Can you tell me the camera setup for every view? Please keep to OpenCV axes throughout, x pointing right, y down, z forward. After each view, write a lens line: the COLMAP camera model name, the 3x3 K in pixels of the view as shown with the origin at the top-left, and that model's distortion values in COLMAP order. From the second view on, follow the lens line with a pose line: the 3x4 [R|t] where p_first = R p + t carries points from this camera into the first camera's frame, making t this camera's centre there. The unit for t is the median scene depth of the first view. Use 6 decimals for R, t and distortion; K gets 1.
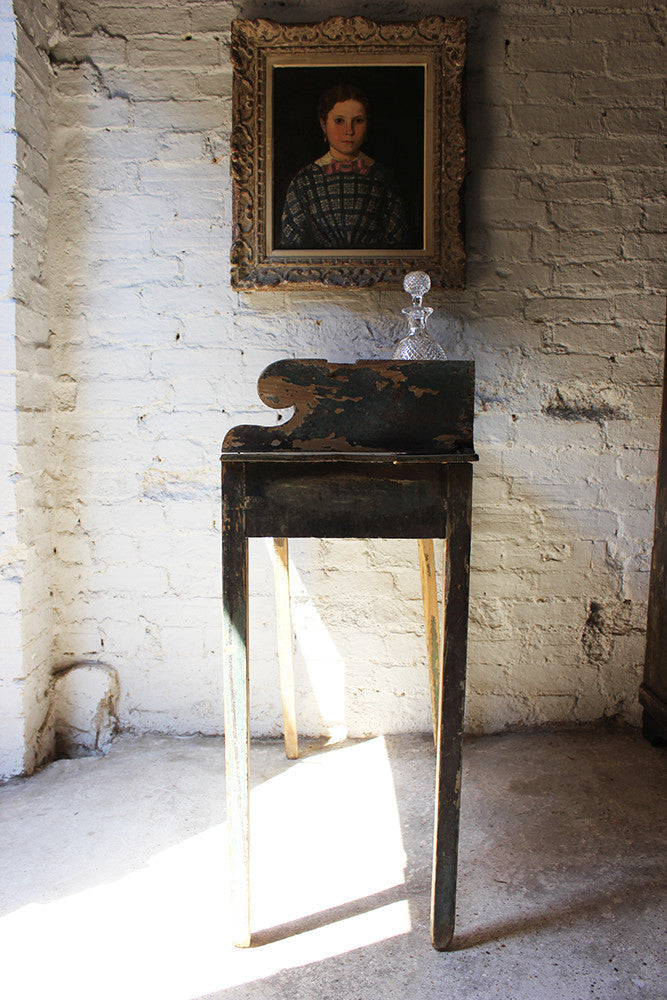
lens RADIAL K [[867.2, 0, 329.2], [0, 867.2, 517.0], [0, 0, 1]] dist [-0.121869, 0.063772]
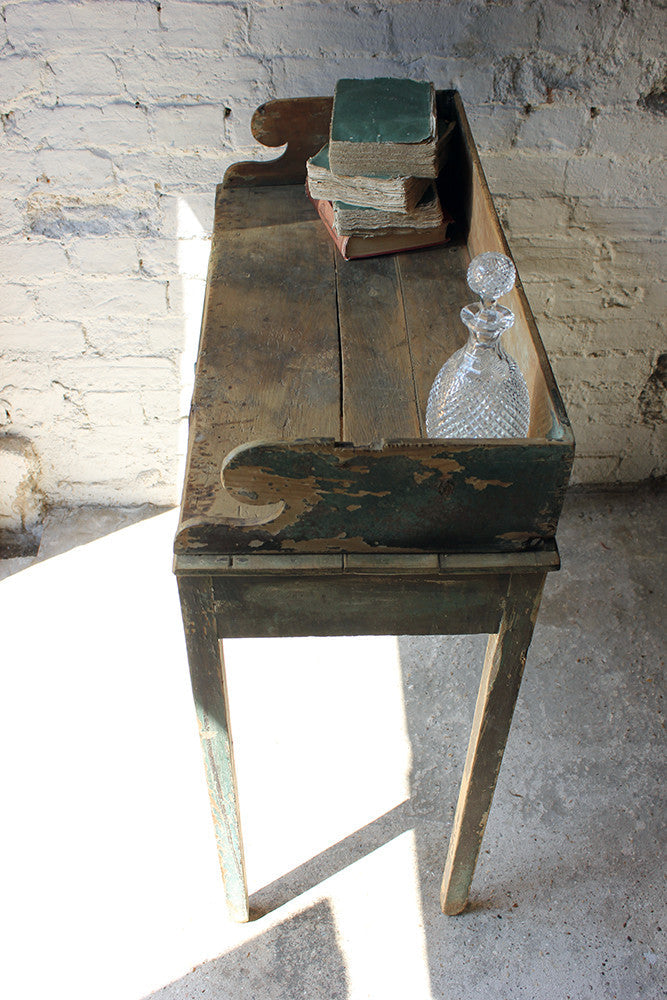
lens RADIAL K [[1028.5, 0, 333.4], [0, 1028.5, 507.6], [0, 0, 1]] dist [-0.066090, 0.000000]
pose [[0.998626, -0.031905, 0.041577, -0.020326], [0.000588, 0.800100, 0.599867, -0.335785], [-0.052404, -0.599018, 0.799019, 0.230011]]
